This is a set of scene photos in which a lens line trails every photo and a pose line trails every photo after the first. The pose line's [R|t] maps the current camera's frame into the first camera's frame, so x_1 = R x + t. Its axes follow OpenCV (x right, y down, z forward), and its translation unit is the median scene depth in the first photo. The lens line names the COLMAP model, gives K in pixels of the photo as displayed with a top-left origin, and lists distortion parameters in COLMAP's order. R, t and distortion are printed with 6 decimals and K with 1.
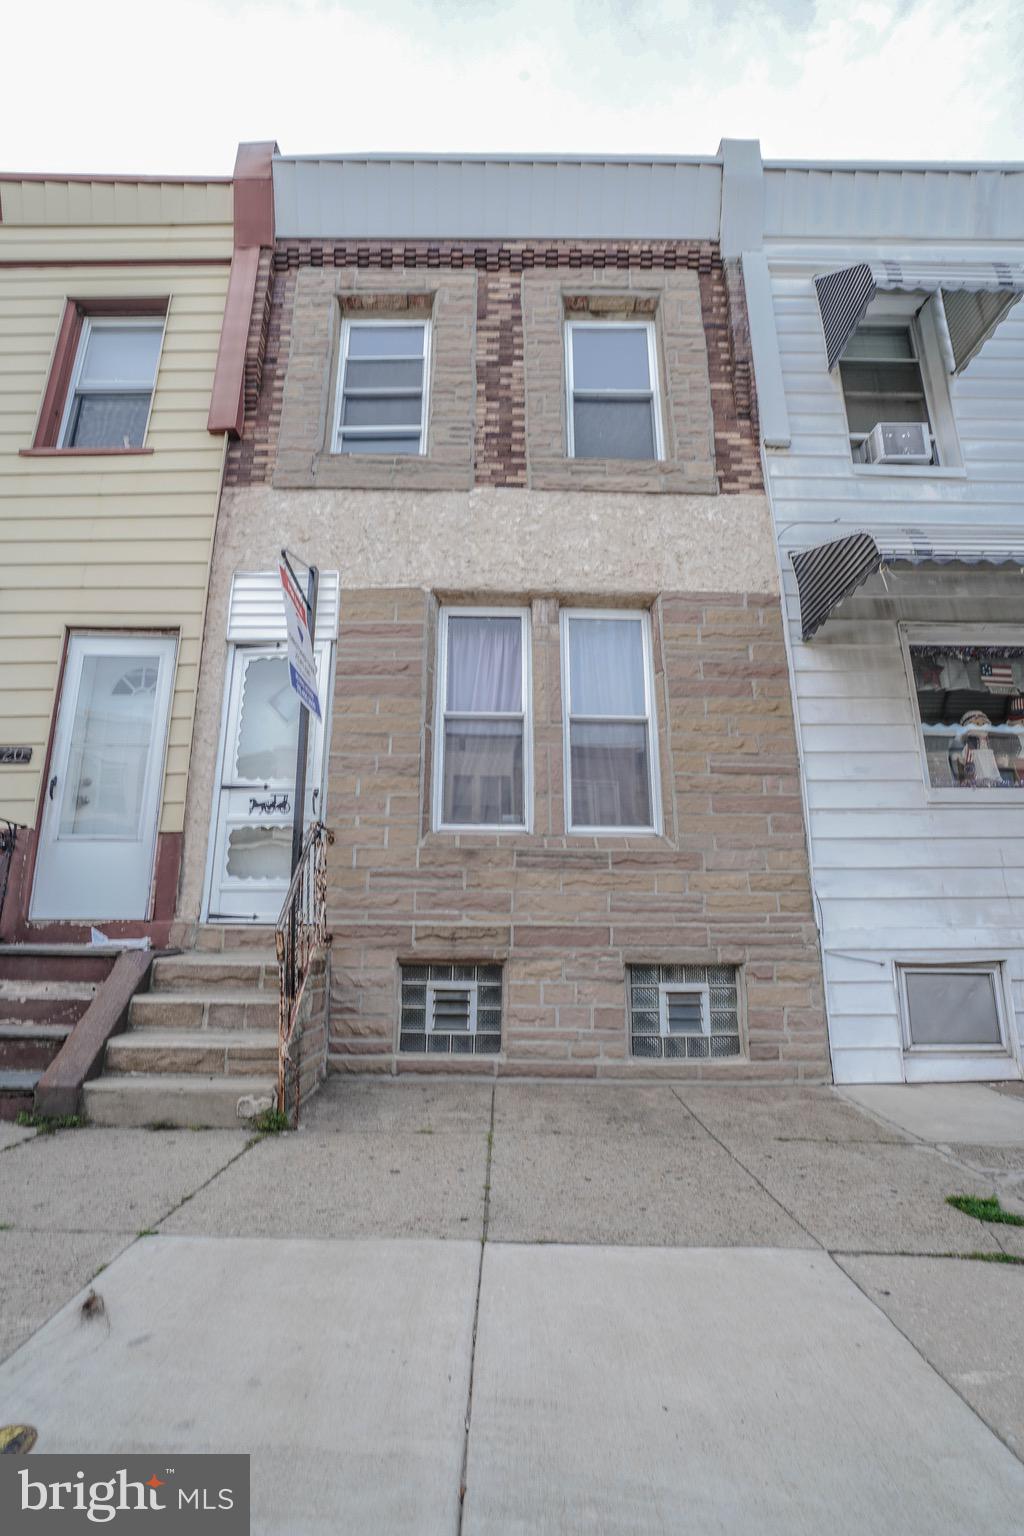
lens RADIAL K [[731.1, 0, 503.7], [0, 731.1, 768.8], [0, 0, 1]] dist [-0.046008, 0.013147]
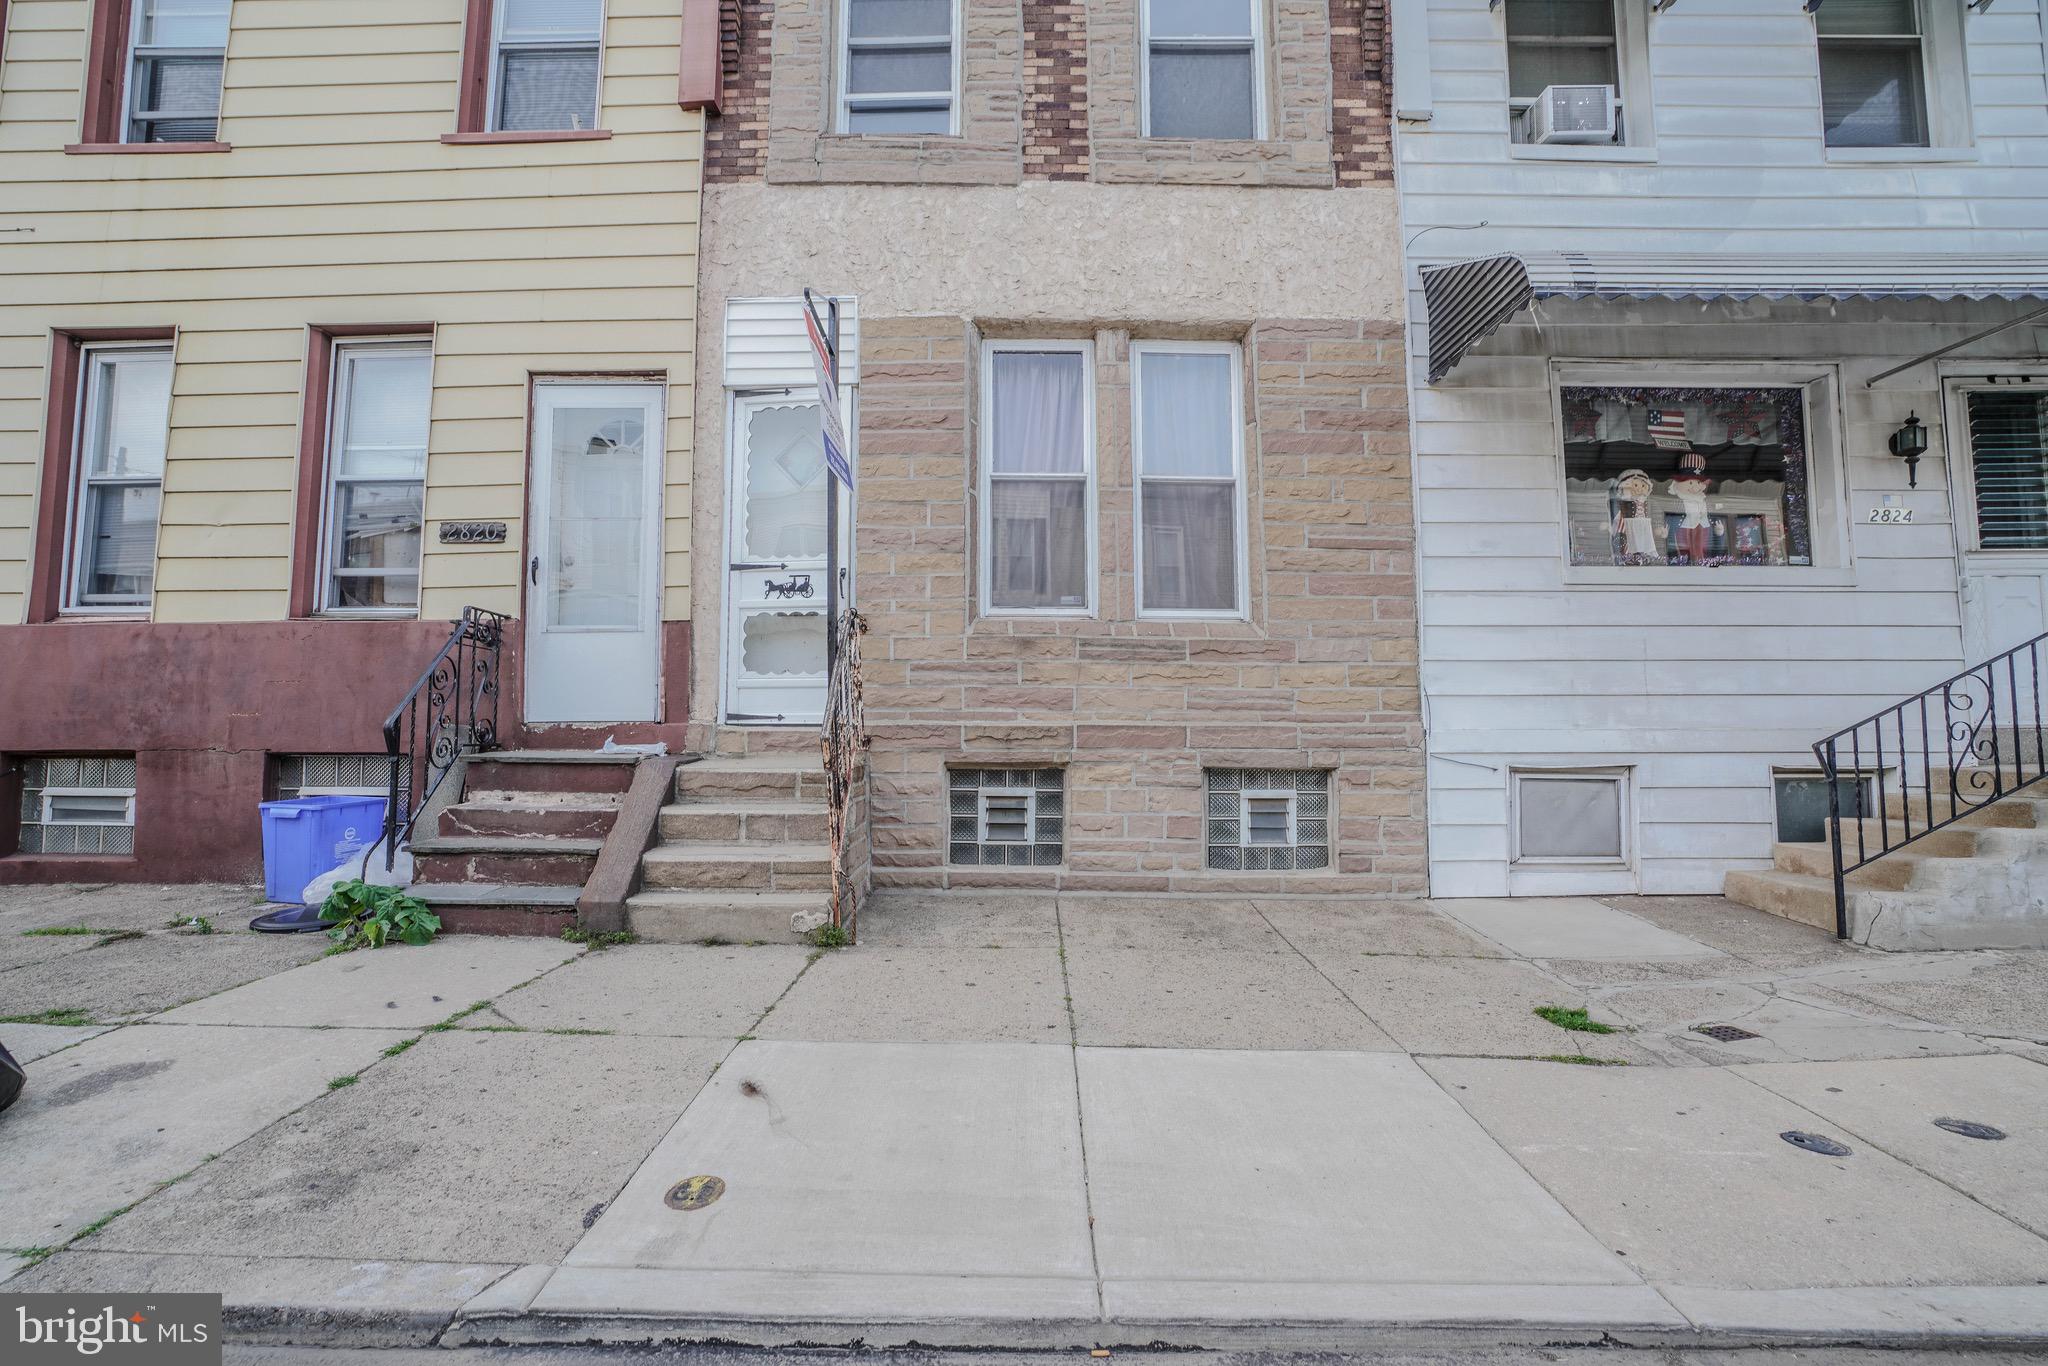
lens RADIAL K [[943.7, 0, 1013.0], [0, 943.7, 676.1], [0, 0, 1]] dist [-0.052871, 0.019460]
pose [[0.999868, -0.003347, -0.015895, -0.041754], [0.006152, 0.983673, 0.179861, -0.045535], [0.015033, -0.179935, 0.983564, -0.099899]]
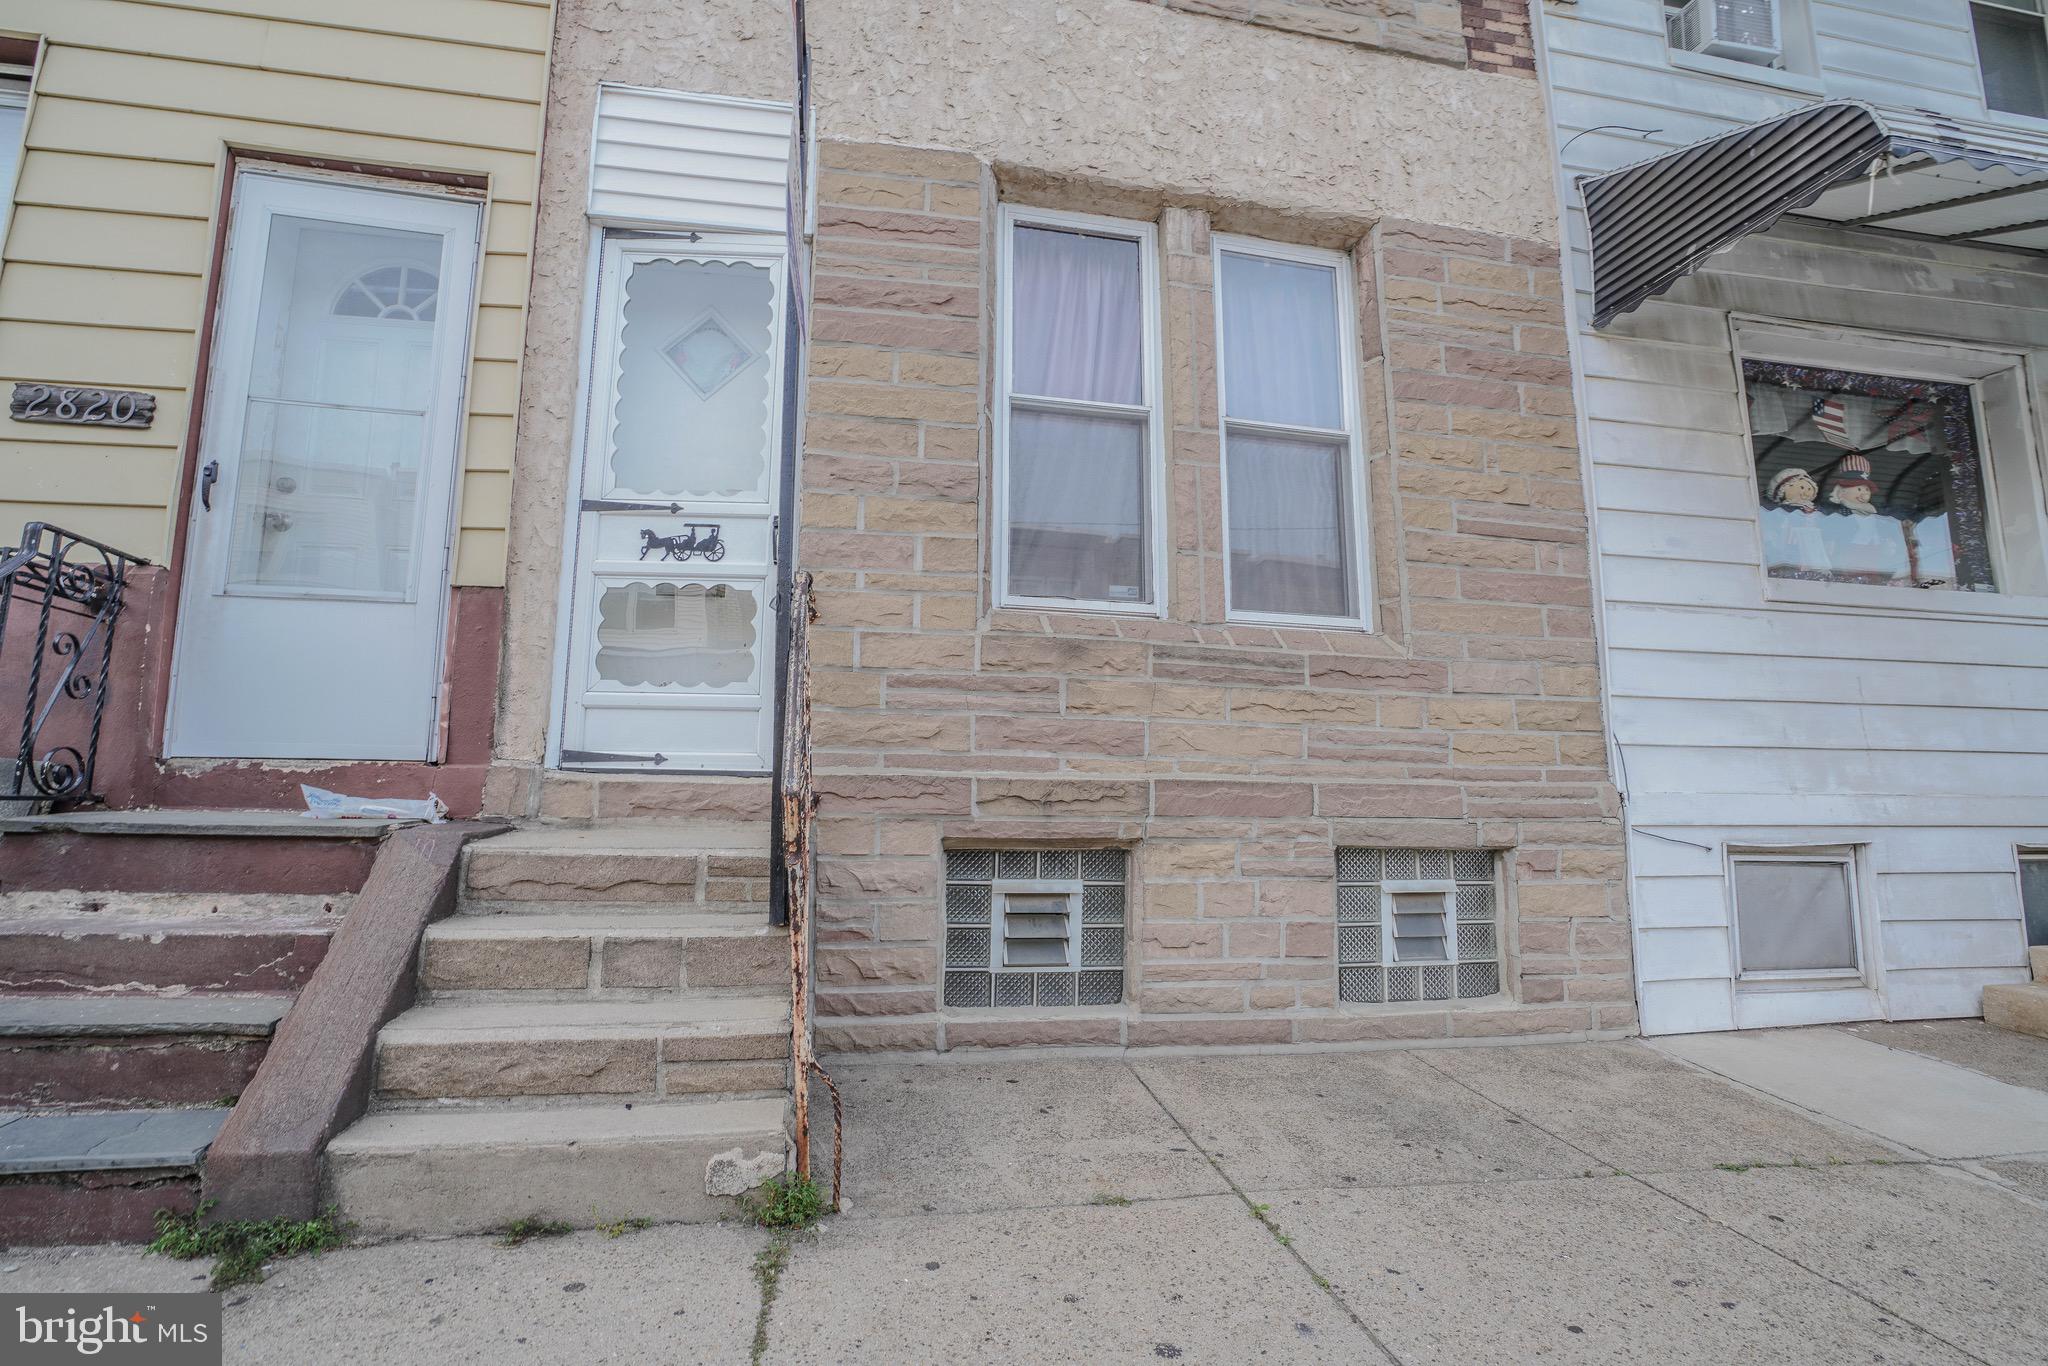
lens RADIAL K [[943.7, 0, 1017.7], [0, 943.7, 680.6], [0, 0, 1]] dist [-0.052871, 0.019460]
pose [[0.984523, 0.030591, 0.172564, -0.200568], [-0.050023, 0.992738, 0.109405, 0.061507], [-0.167964, -0.116344, 0.978904, 0.302524]]
